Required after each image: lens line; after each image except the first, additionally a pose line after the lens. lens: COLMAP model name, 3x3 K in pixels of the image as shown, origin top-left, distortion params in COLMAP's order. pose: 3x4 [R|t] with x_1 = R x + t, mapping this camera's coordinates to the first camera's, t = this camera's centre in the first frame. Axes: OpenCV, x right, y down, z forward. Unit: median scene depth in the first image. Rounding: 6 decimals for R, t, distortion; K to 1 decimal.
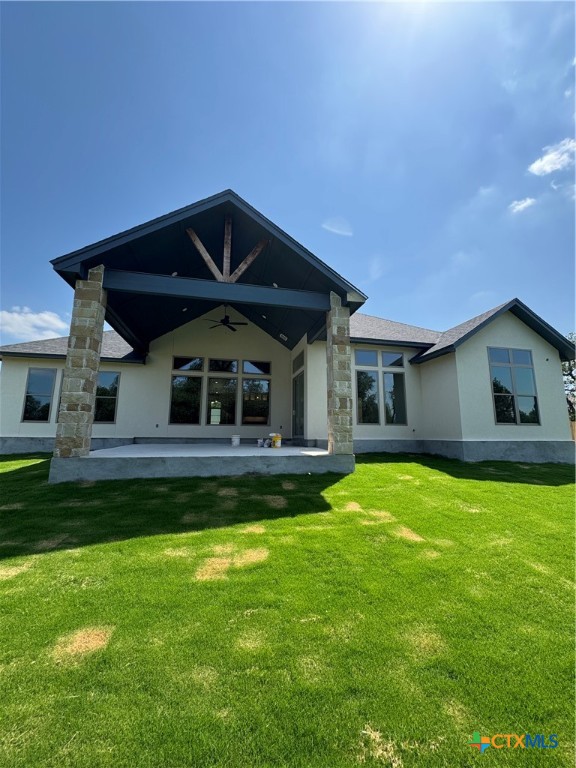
lens RADIAL K [[308.6, 0, 288.0], [0, 308.6, 384.0], [0, 0, 1]] dist [0.001706, 0.000214]
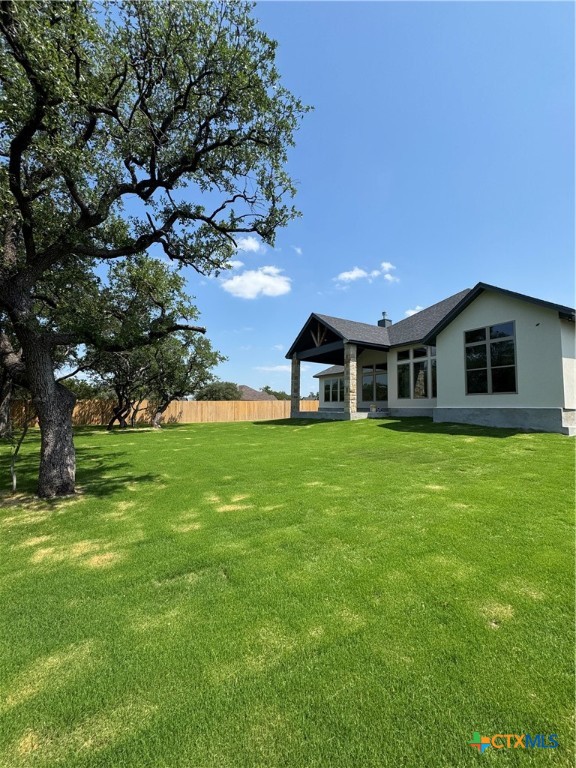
lens RADIAL K [[306.1, 0, 288.0], [0, 306.1, 384.0], [0, 0, 1]] dist [-0.003627, 0.000449]
pose [[0.293291, -0.077662, -0.952864, 1.615813], [0.141217, 0.989281, -0.037163, 0.031237], [0.945536, -0.123661, 0.301114, -0.040347]]
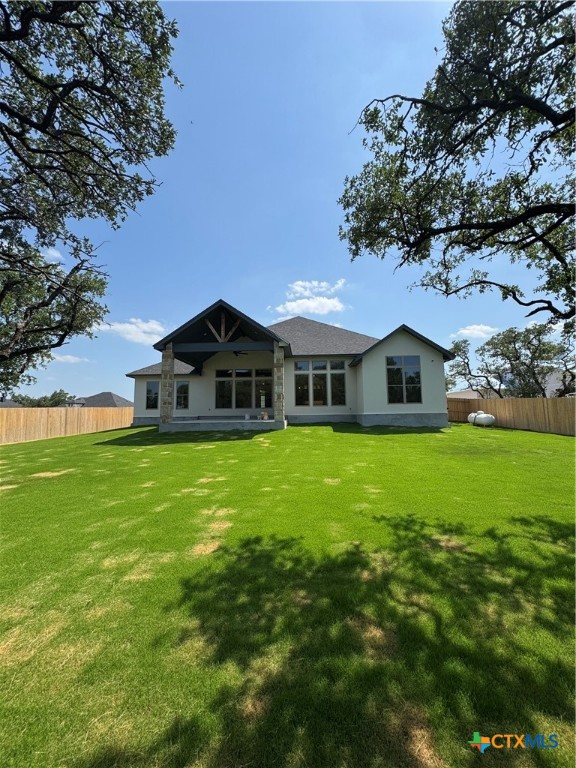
lens RADIAL K [[306.1, 0, 288.0], [0, 306.1, 384.0], [0, 0, 1]] dist [-0.003627, 0.000449]
pose [[0.964438, -0.045048, -0.260442, 0.580117], [0.061466, 0.996579, 0.055238, -0.099356], [0.257063, -0.069282, 0.963908, -0.708945]]
